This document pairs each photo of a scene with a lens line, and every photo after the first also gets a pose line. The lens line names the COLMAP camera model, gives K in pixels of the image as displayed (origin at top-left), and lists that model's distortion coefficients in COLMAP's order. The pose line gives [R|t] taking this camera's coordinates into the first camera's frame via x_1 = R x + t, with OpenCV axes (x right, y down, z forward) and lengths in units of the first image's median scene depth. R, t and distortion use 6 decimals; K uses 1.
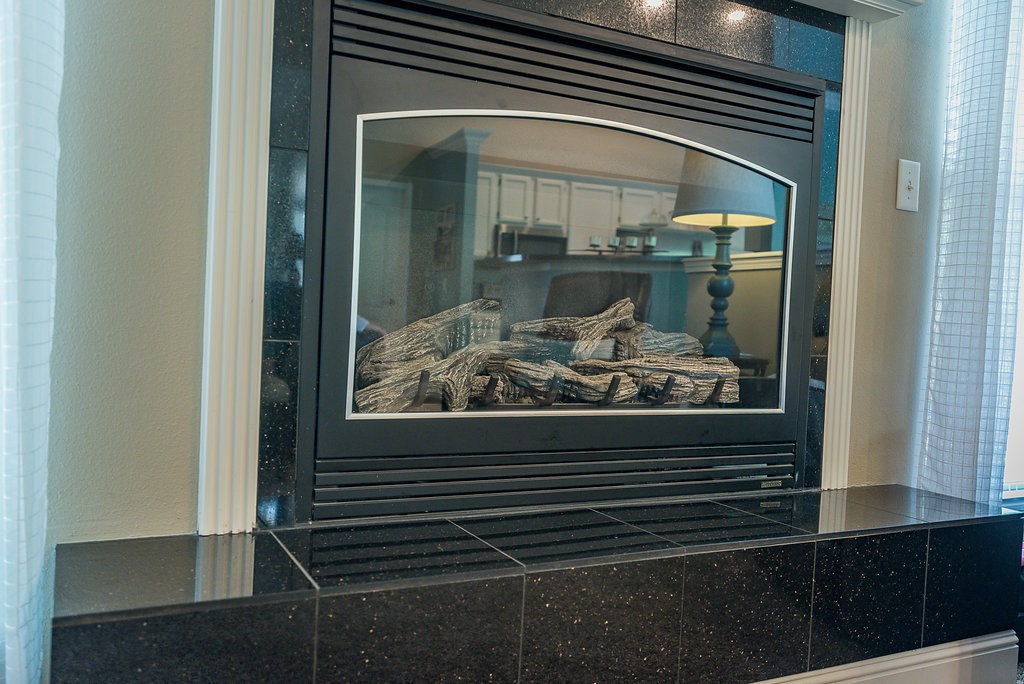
lens RADIAL K [[828.7, 0, 512.0], [0, 828.7, 342.0], [0, 0, 1]] dist [0.081134, 0.001832]
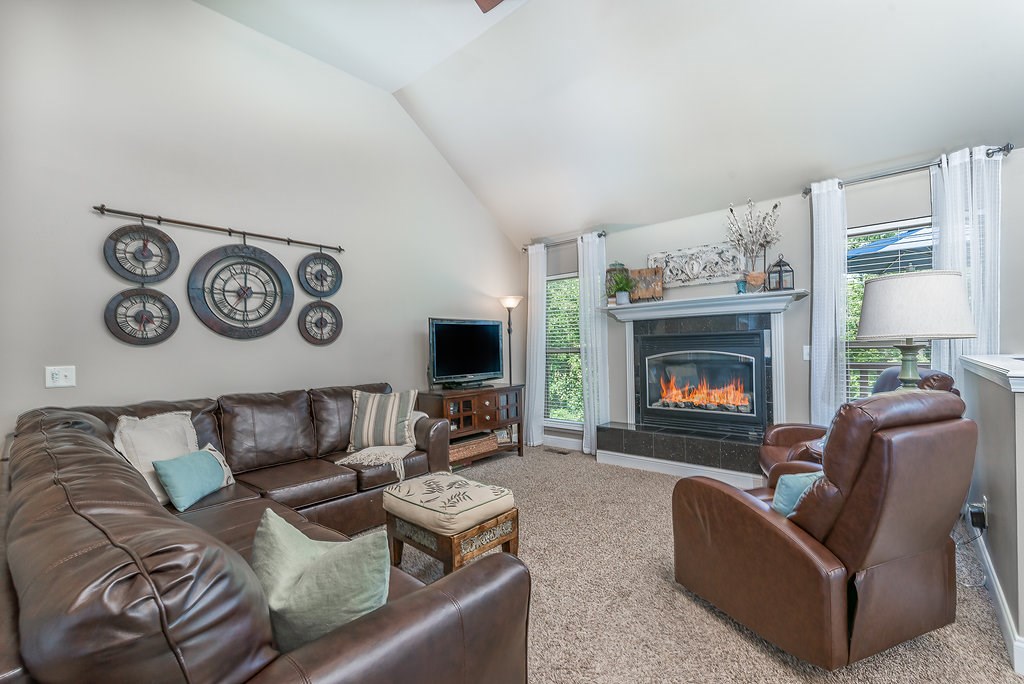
lens RADIAL K [[444.5, 0, 512.0], [0, 444.5, 342.0], [0, 0, 1]] dist [0.000577, 0.000188]
pose [[0.355038, -0.060380, -0.932900, 2.309661], [0.022221, 0.998175, -0.056148, -0.206783], [0.934588, -0.000795, 0.355731, -0.991367]]
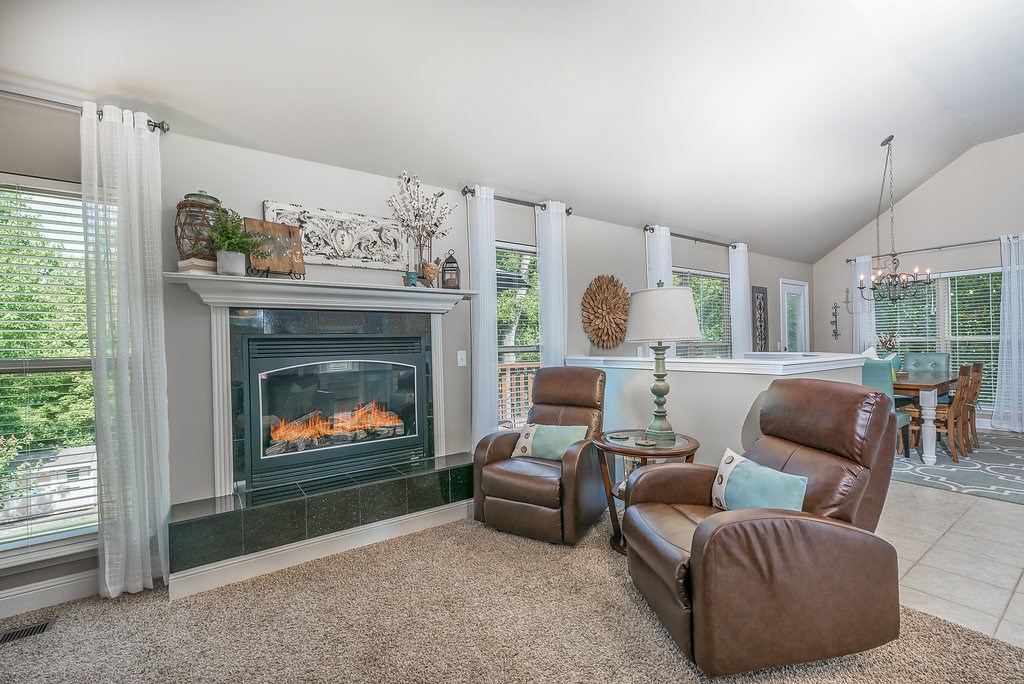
lens RADIAL K [[439.1, 0, 510.7], [0, 439.1, 345.3], [0, 0, 1]] dist [0.001609, 0.000509]
pose [[0.989414, -0.065781, 0.129354, 0.596179], [0.067968, 0.997609, -0.012556, -0.272394], [-0.128218, 0.021215, 0.991519, -0.927156]]
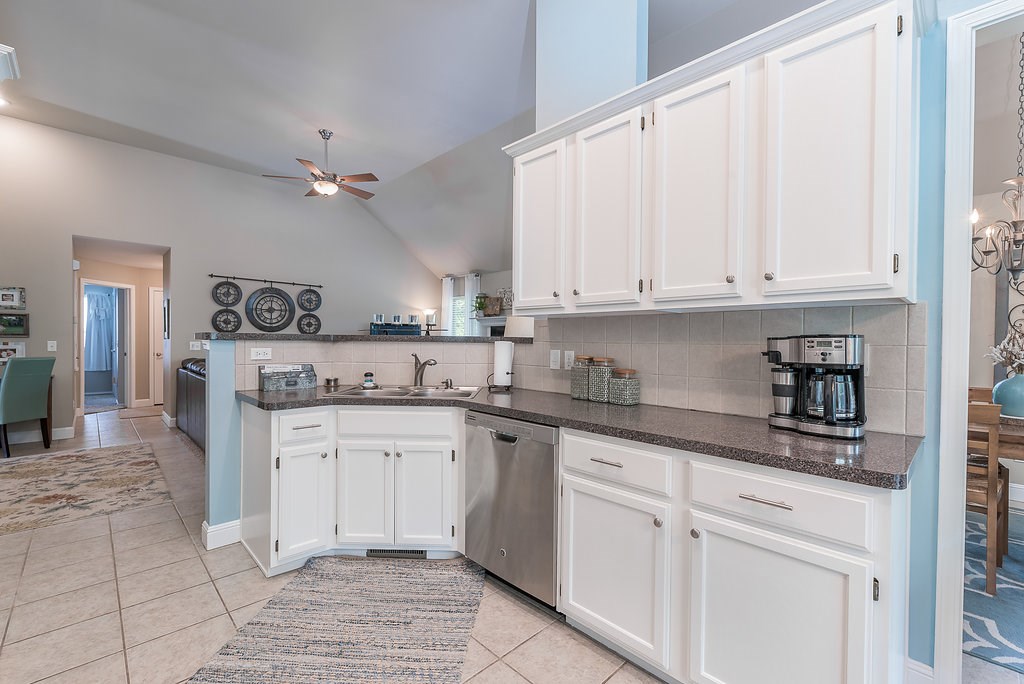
lens RADIAL K [[439.1, 0, 510.7], [0, 439.1, 345.3], [0, 0, 1]] dist [0.001609, 0.000509]
pose [[0.287219, -0.029846, -0.957400, 4.798496], [-0.011558, 0.999334, -0.034620, -0.109155], [0.957795, 0.021009, 0.286682, -0.381194]]
